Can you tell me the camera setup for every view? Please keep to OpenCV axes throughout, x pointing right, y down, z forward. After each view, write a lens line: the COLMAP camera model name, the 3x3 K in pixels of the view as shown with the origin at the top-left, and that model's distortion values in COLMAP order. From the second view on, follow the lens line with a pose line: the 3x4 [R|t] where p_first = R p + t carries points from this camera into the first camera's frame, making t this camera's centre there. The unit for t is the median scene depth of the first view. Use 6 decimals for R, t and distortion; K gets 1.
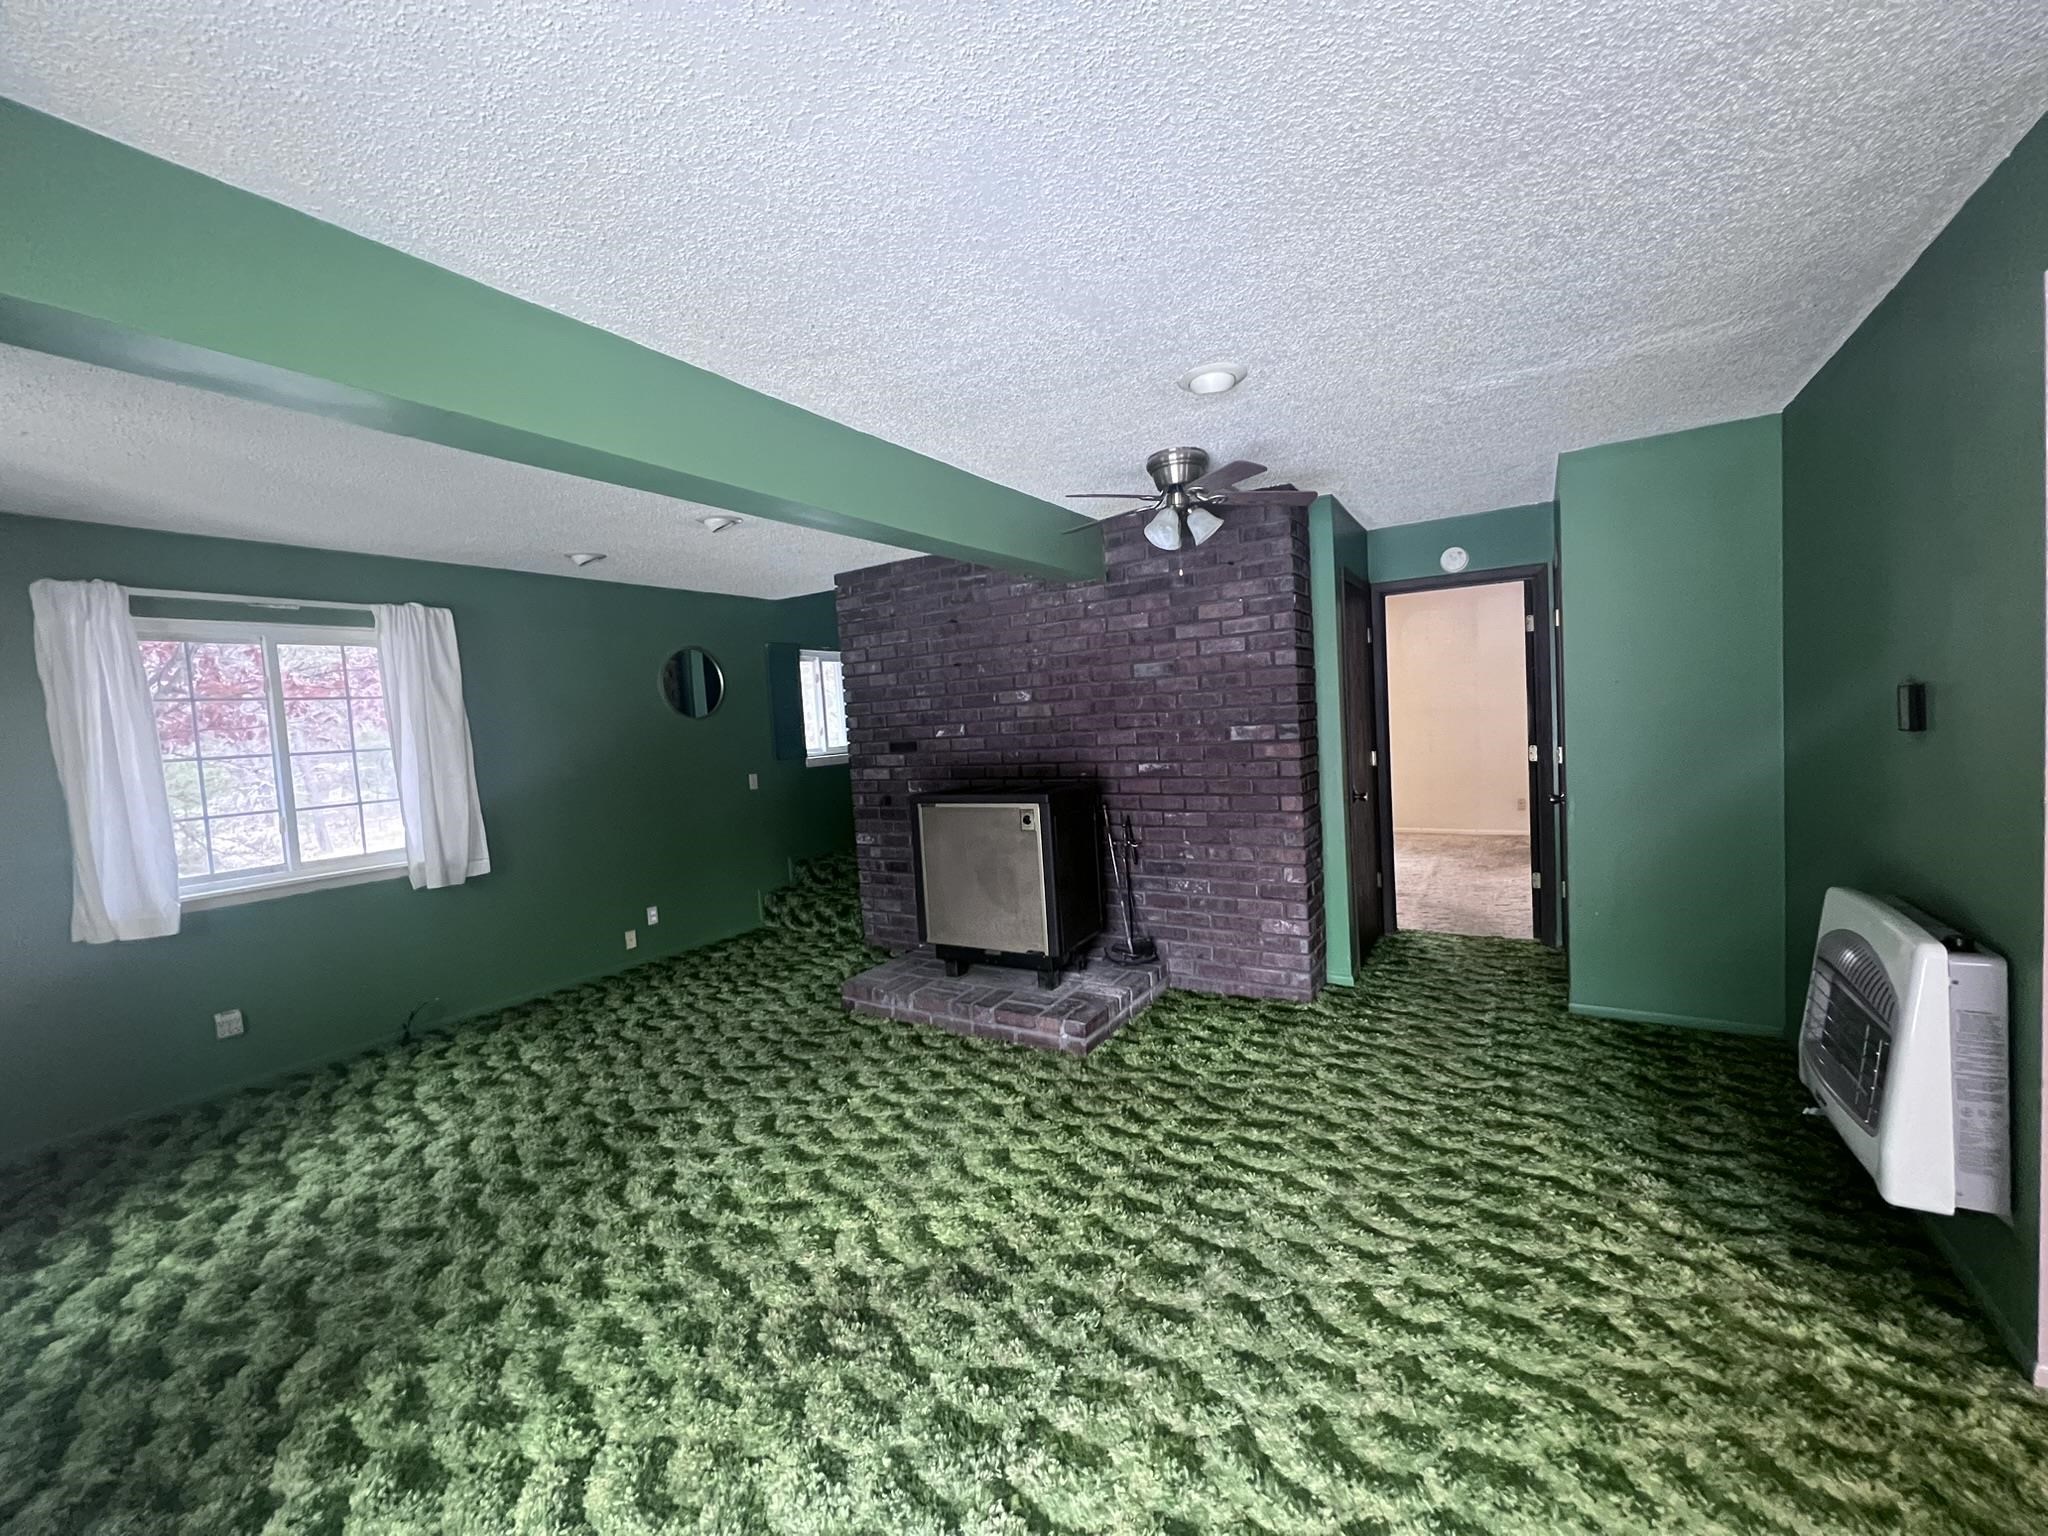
lens RADIAL K [[810.9, 0, 1022.8], [0, 810.9, 765.5], [0, 0, 1]] dist [-0.001077, -0.000146]
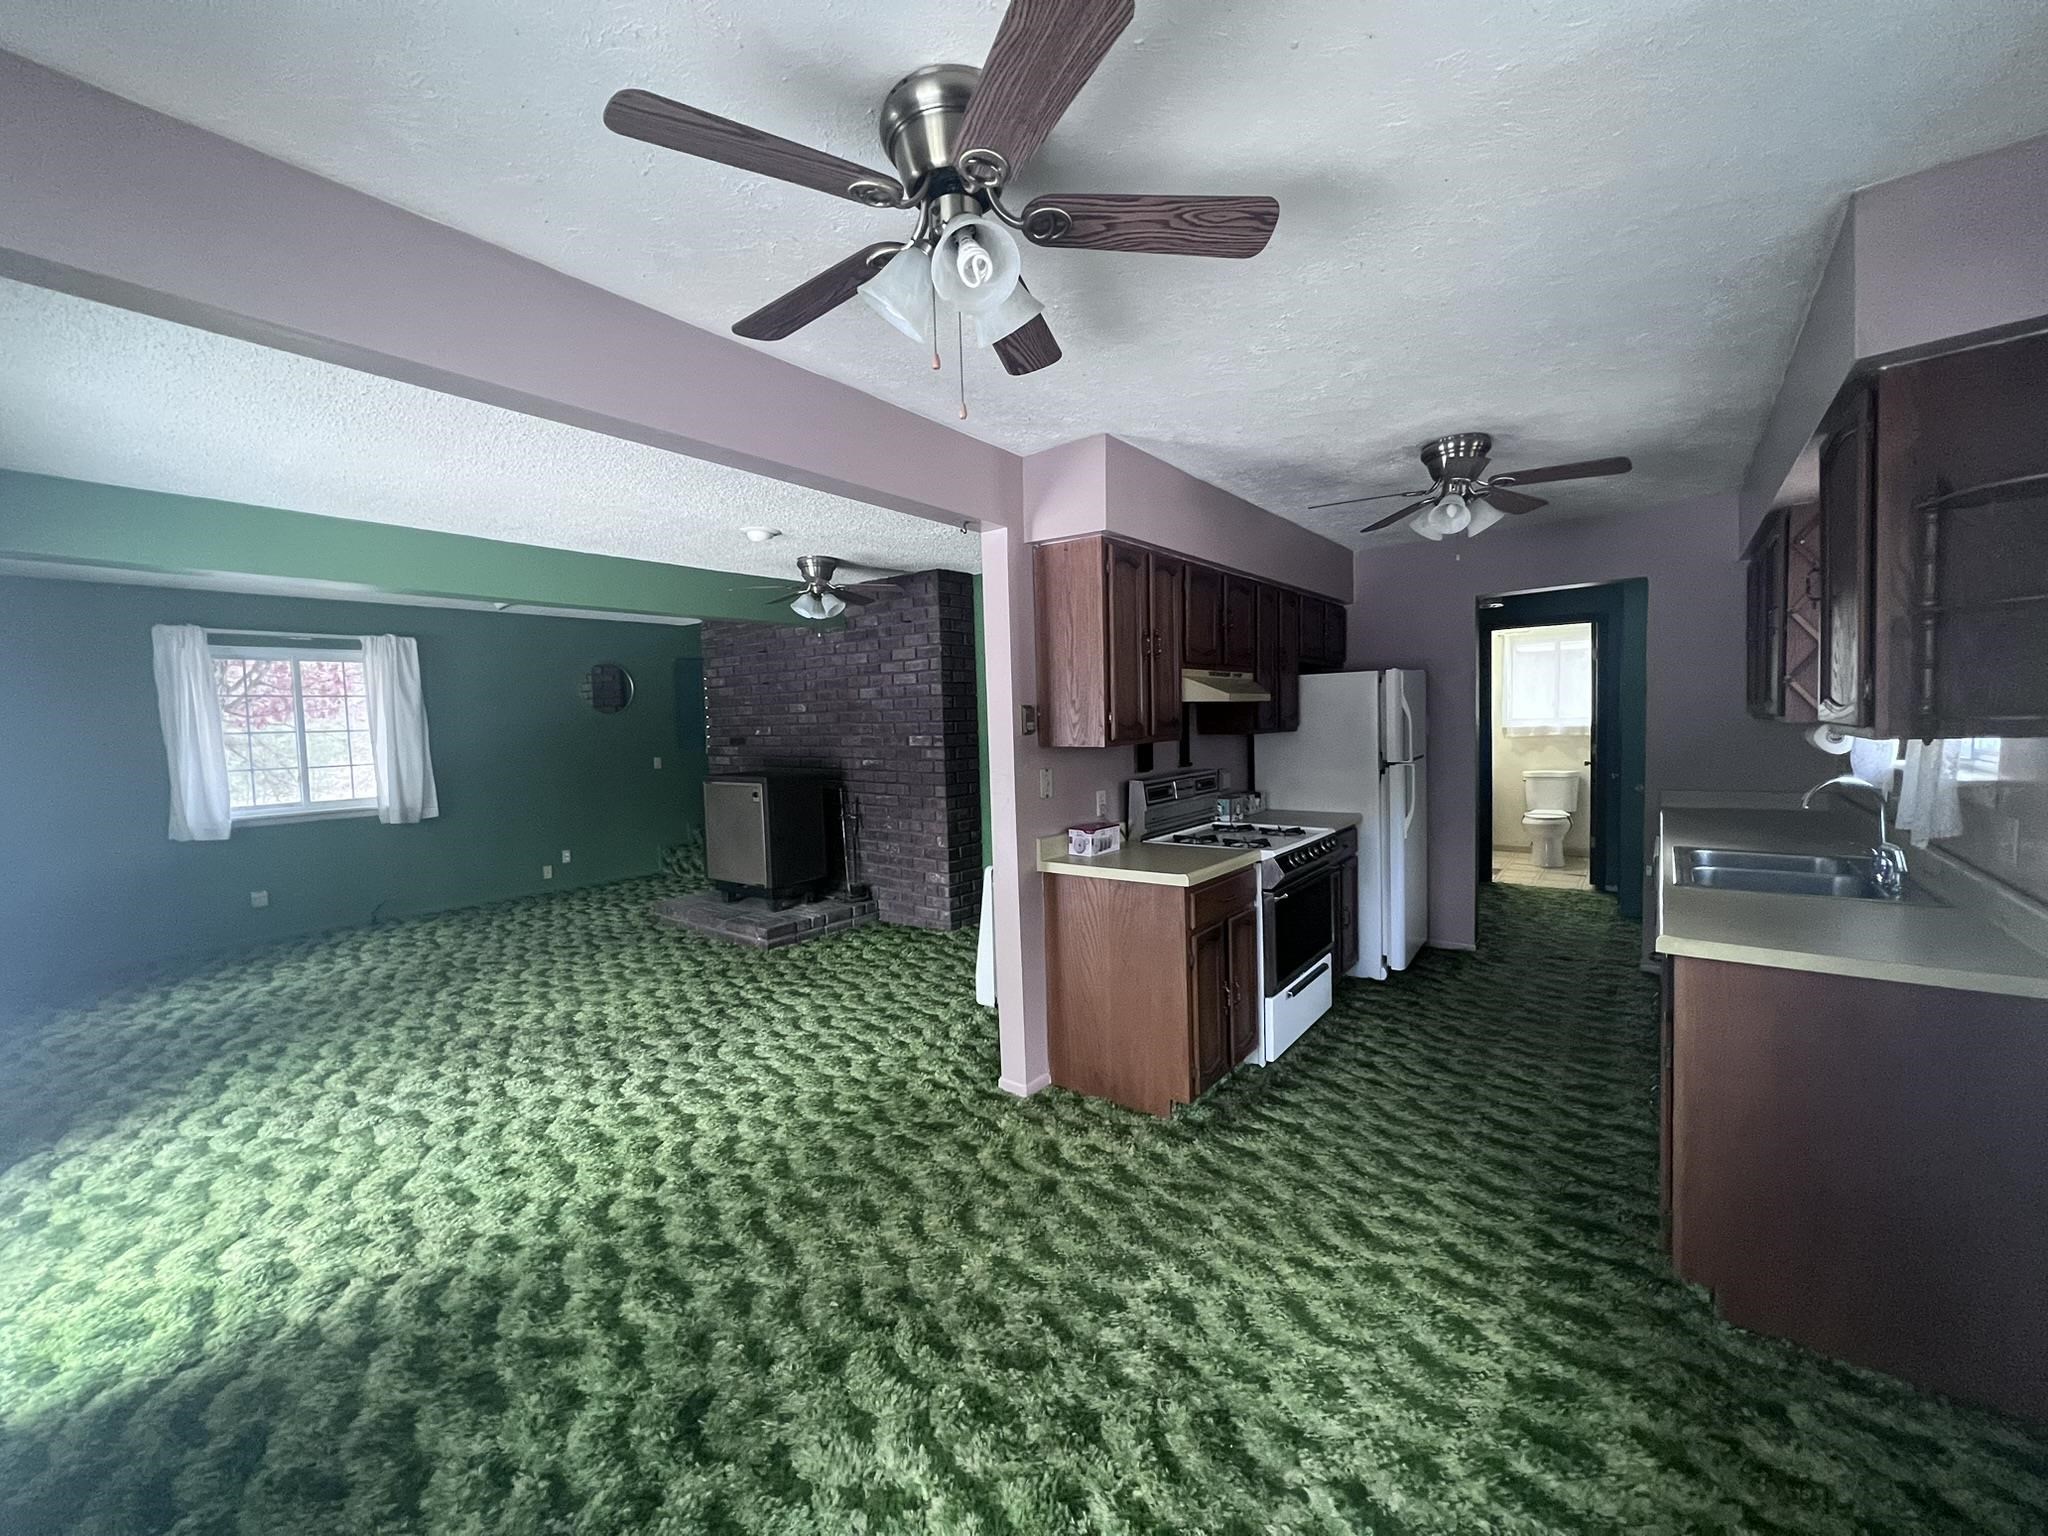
lens RADIAL K [[810.9, 0, 1026.4], [0, 810.9, 767.0], [0, 0, 1]] dist [-0.001077, -0.000146]
pose [[0.994028, 0.039889, -0.101571, 0.851173], [-0.039030, 0.999184, 0.010436, -0.022786], [0.101904, -0.006409, 0.994774, -0.549034]]
